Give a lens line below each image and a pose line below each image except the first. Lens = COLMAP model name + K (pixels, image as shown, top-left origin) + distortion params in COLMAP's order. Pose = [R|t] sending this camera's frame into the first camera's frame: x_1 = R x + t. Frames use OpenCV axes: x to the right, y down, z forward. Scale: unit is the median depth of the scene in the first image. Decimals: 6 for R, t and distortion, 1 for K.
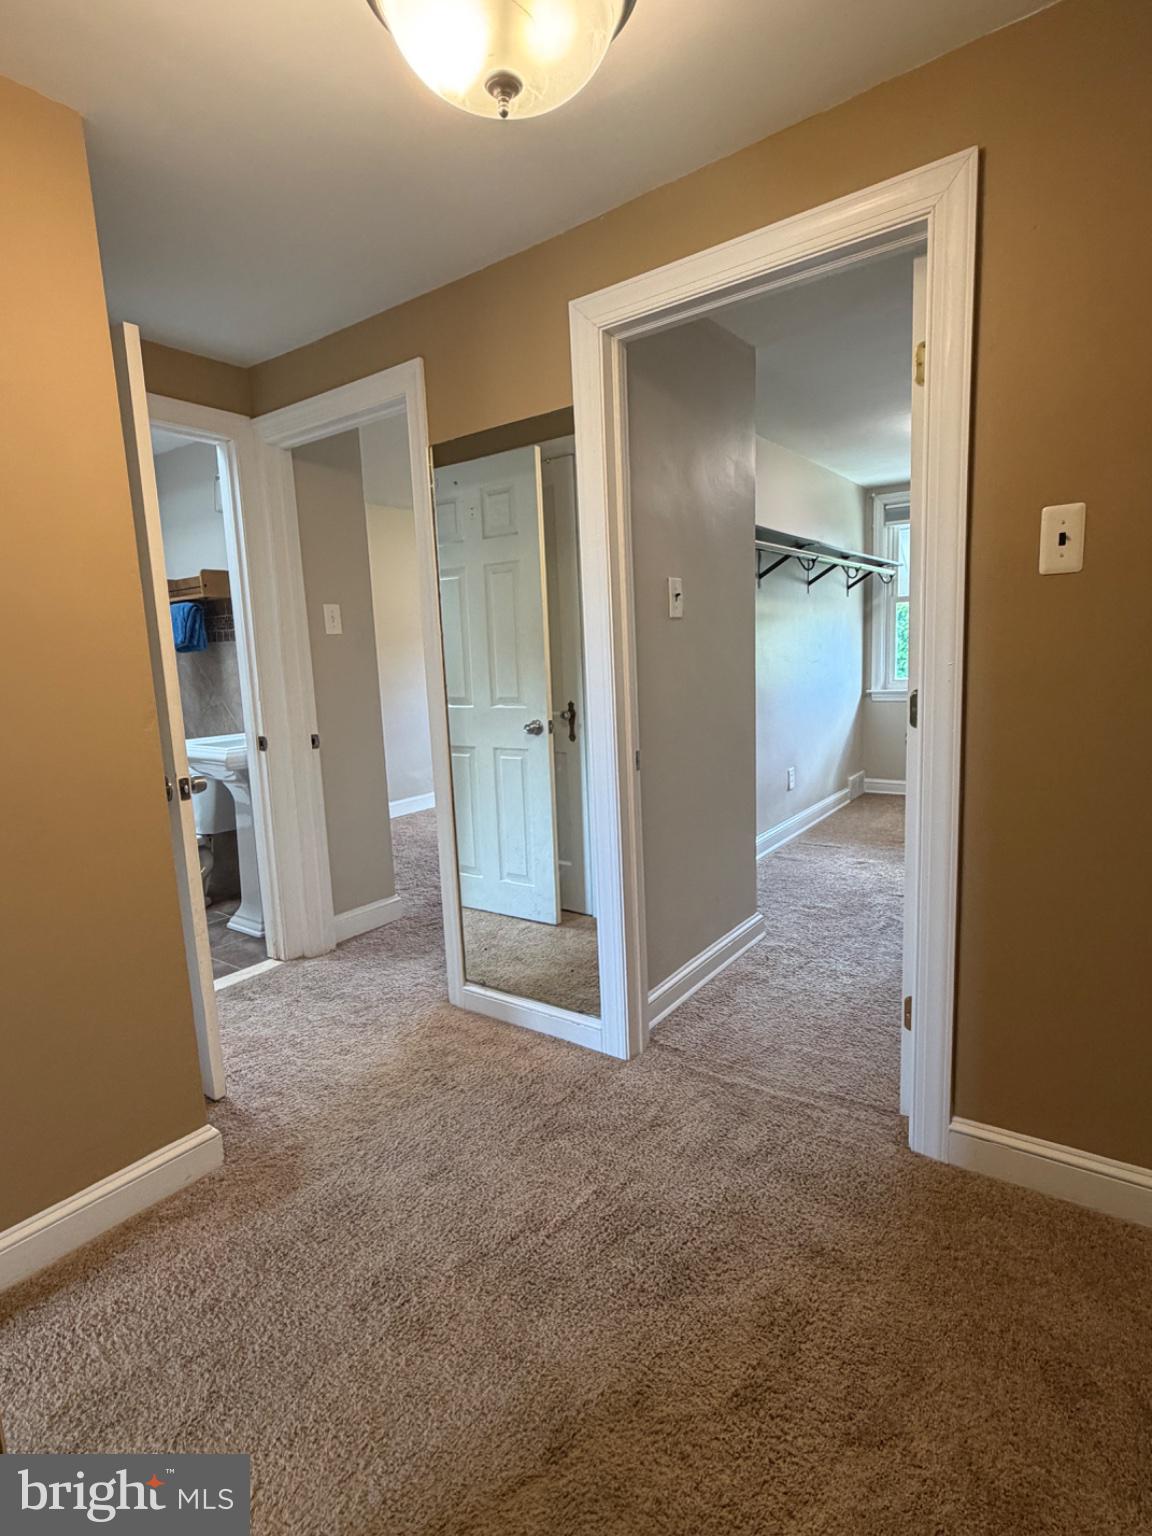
lens RADIAL K [[760.8, 0, 574.3], [0, 760.8, 763.9], [0, 0, 1]] dist [0.003502, -0.000369]
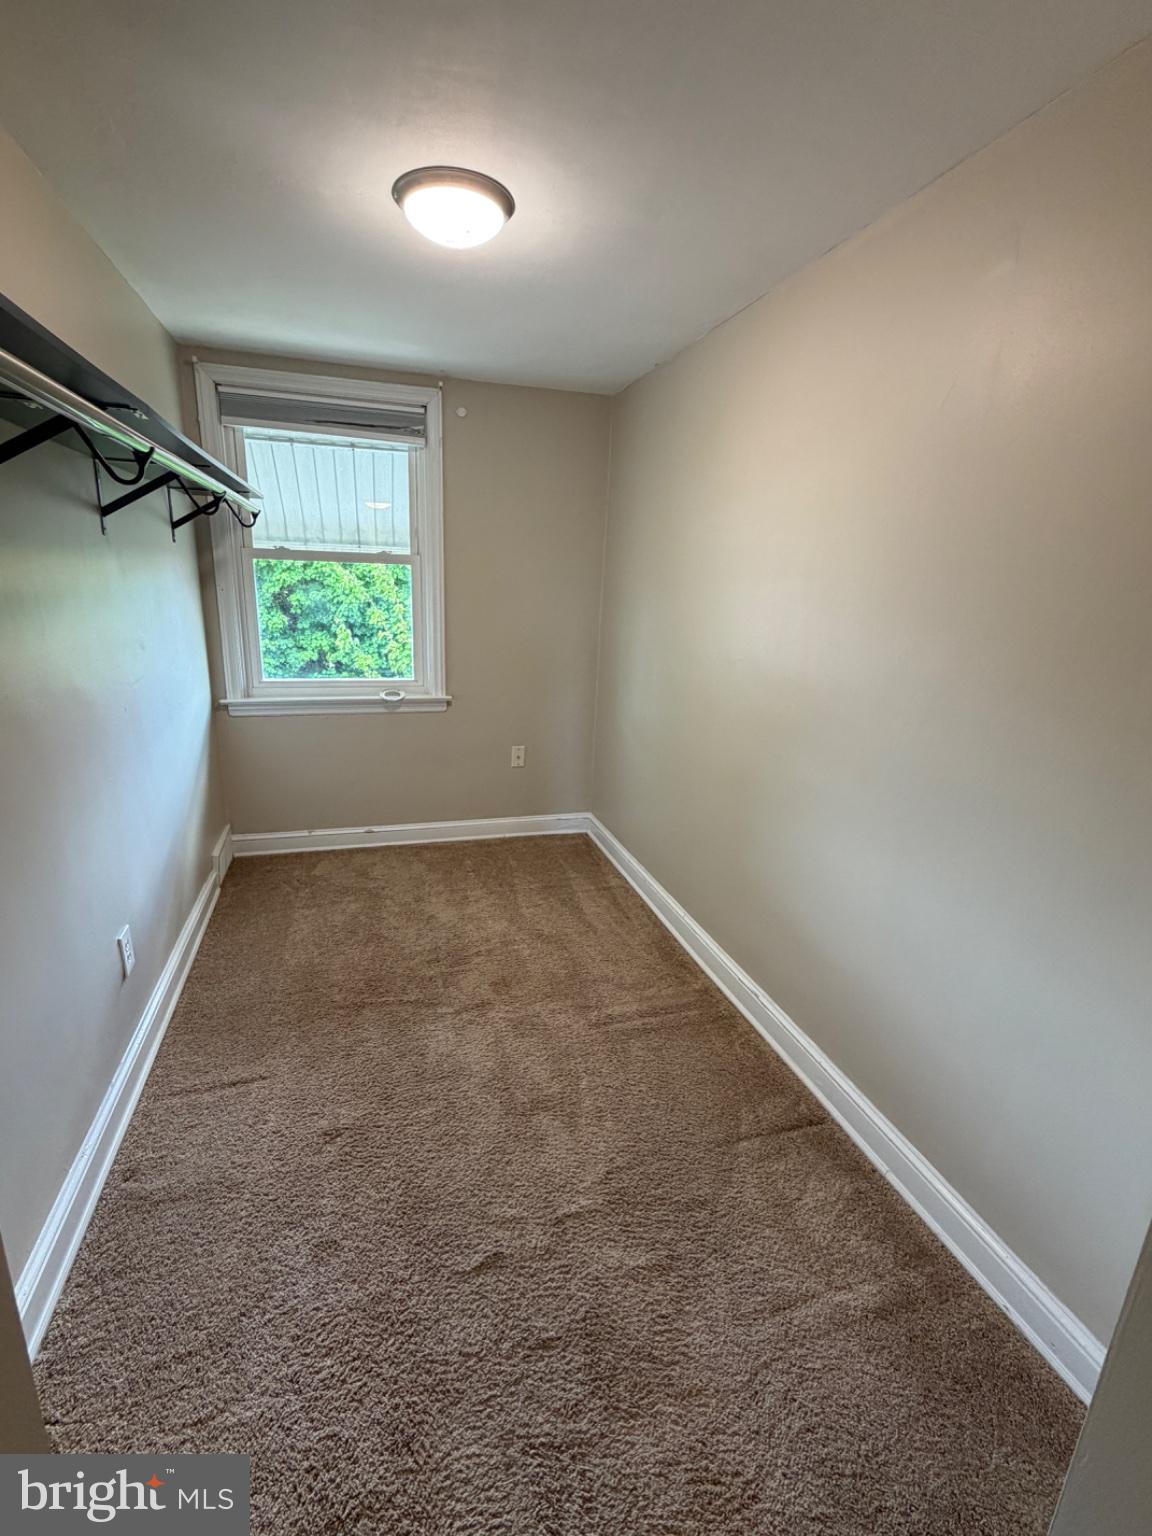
lens RADIAL K [[677.4, 0, 560.6], [0, 677.4, 766.1], [0, 0, 1]] dist [-0.009725, 0.001264]
pose [[0.602759, -0.151998, 0.783312, 0.119983], [0.050126, 0.986963, 0.152943, -0.118571], [-0.796347, -0.052924, 0.602520, 0.468962]]
